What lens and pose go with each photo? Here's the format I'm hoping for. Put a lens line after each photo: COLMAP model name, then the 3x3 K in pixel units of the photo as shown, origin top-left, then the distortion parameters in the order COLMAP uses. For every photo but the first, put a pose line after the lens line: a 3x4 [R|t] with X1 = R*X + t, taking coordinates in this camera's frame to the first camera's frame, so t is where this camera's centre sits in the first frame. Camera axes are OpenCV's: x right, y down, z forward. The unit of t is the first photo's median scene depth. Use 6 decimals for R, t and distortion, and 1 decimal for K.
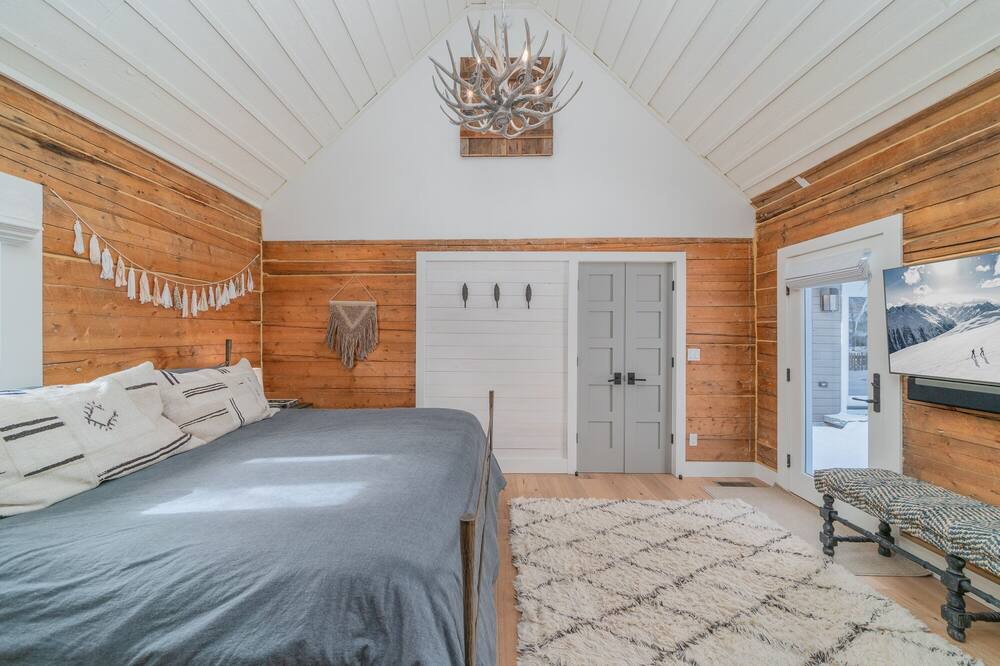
lens RADIAL K [[350.7, 0, 501.9], [0, 350.7, 330.5], [0, 0, 1]] dist [-0.000613, -0.000193]
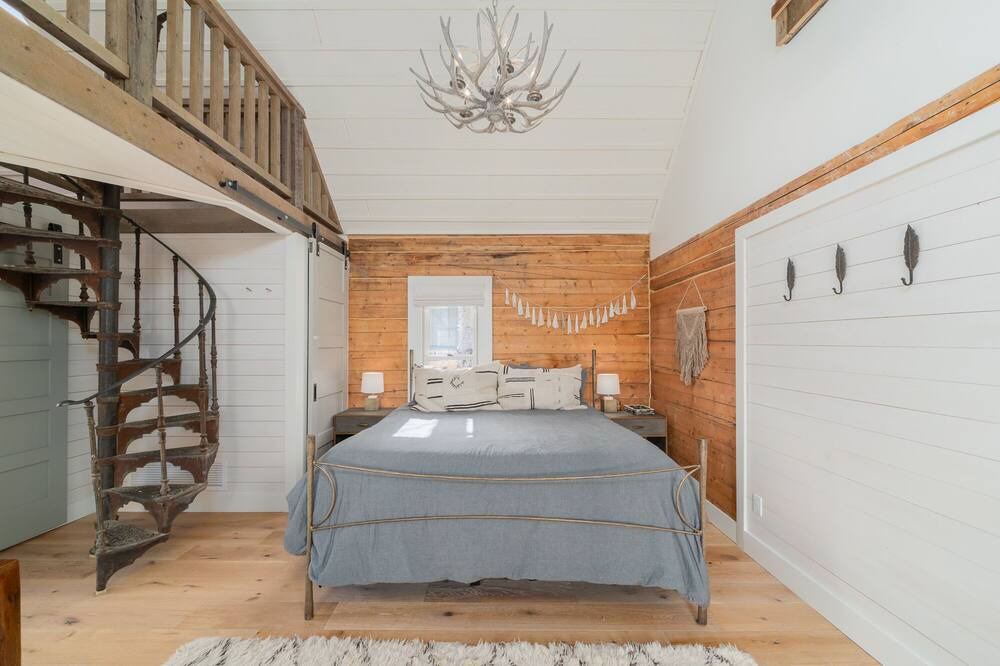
lens RADIAL K [[378.1, 0, 496.3], [0, 378.1, 342.1], [0, 0, 1]] dist [-0.001885, -0.000550]
pose [[0.000888, -0.006211, -0.999980, 0.632641], [0.004595, 0.999970, -0.006207, 0.003867], [0.999989, -0.004590, 0.000916, 0.640598]]
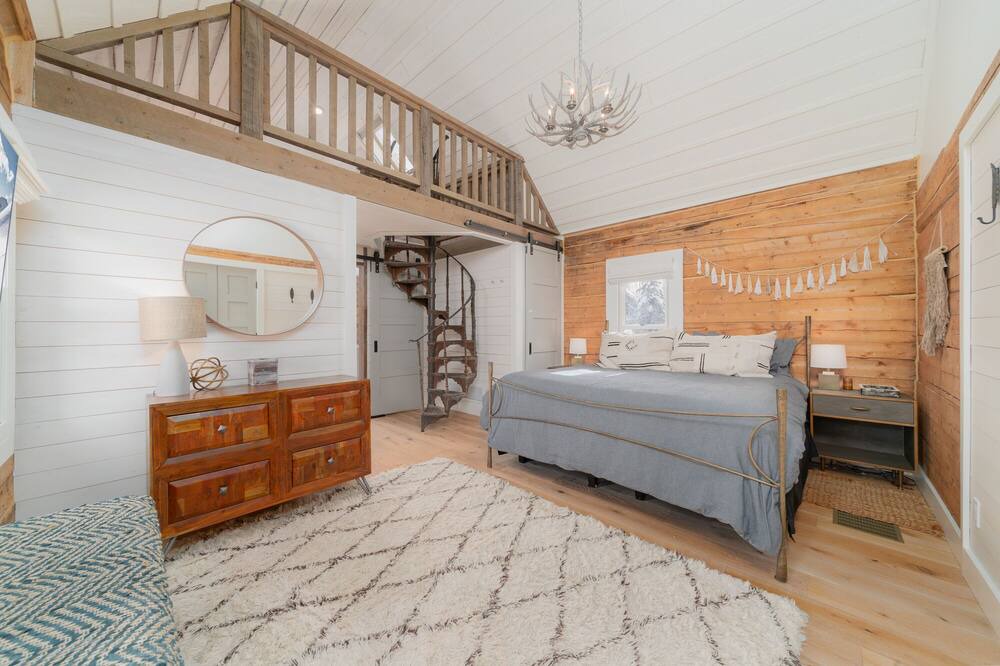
lens RADIAL K [[359.2, 0, 499.4], [0, 359.2, 330.8], [0, 0, 1]] dist [-0.001512, -0.000370]
pose [[-0.684769, 0.000724, -0.728760, 0.737662], [0.005686, 0.999974, -0.004349, 0.073576], [0.728738, -0.007122, -0.684756, 1.075426]]
